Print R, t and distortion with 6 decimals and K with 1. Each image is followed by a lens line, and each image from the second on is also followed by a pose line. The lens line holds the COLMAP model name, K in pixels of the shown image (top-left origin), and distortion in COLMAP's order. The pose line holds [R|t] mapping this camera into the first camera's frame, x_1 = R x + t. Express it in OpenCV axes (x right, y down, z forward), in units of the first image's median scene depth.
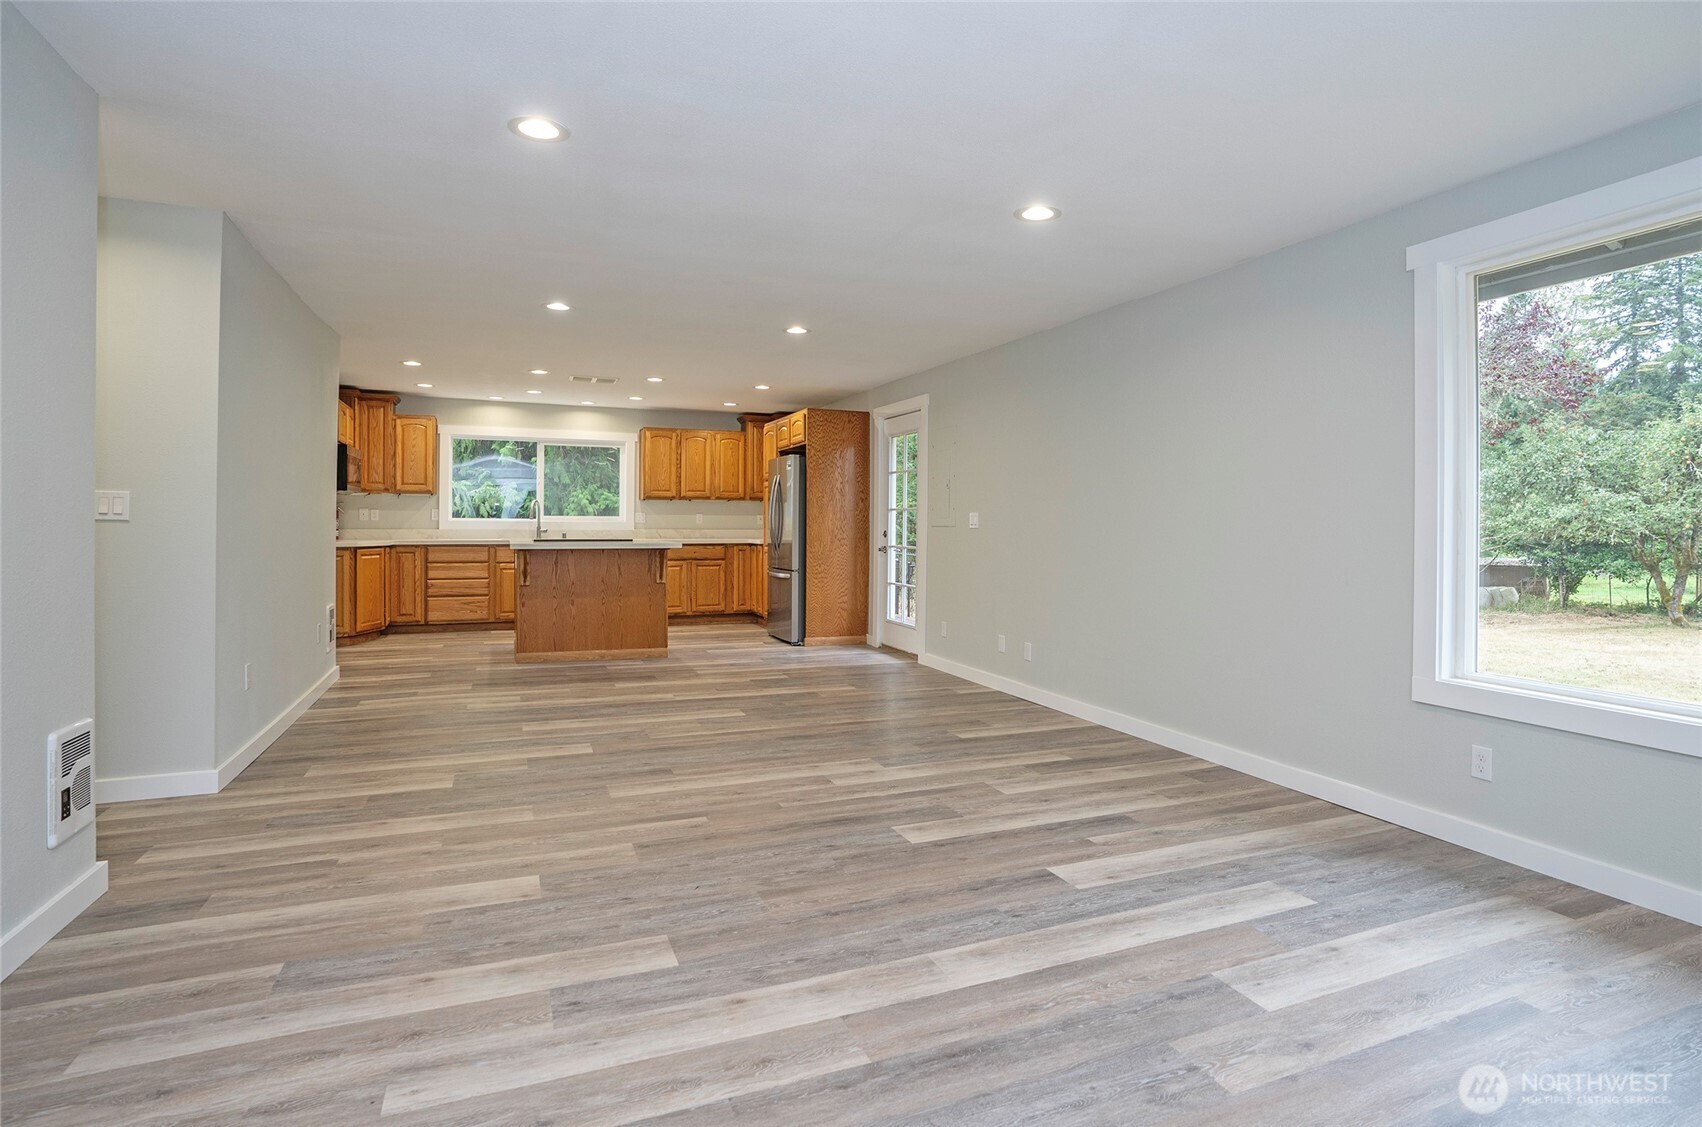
lens RADIAL K [[794.5, 0, 802.9], [0, 794.5, 524.3], [0, 0, 1]] dist [-0.013481, 0.002155]
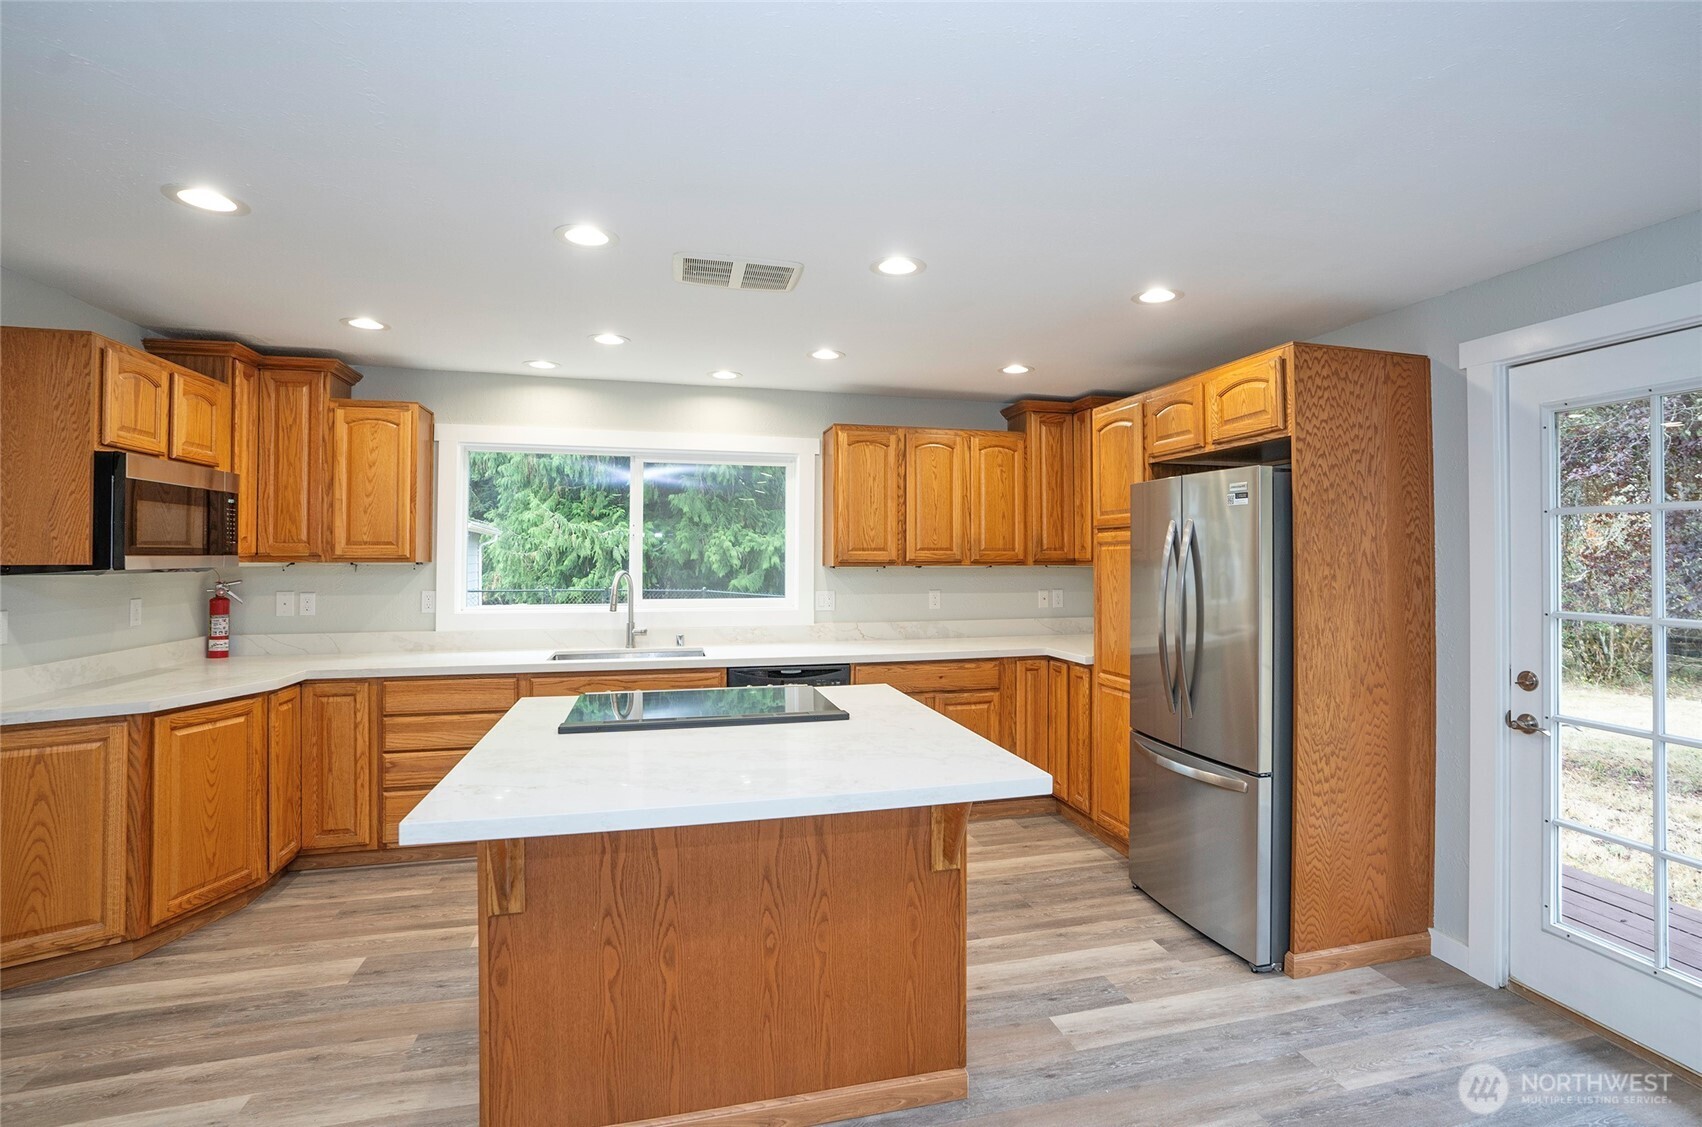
lens RADIAL K [[794.5, 0, 856.5], [0, 794.5, 557.7], [0, 0, 1]] dist [-0.013481, 0.002155]
pose [[0.994082, -0.003271, -0.108587, -0.138967], [0.002916, 0.999990, -0.003422, -0.037565], [0.108597, 0.003086, 0.994081, 0.526992]]
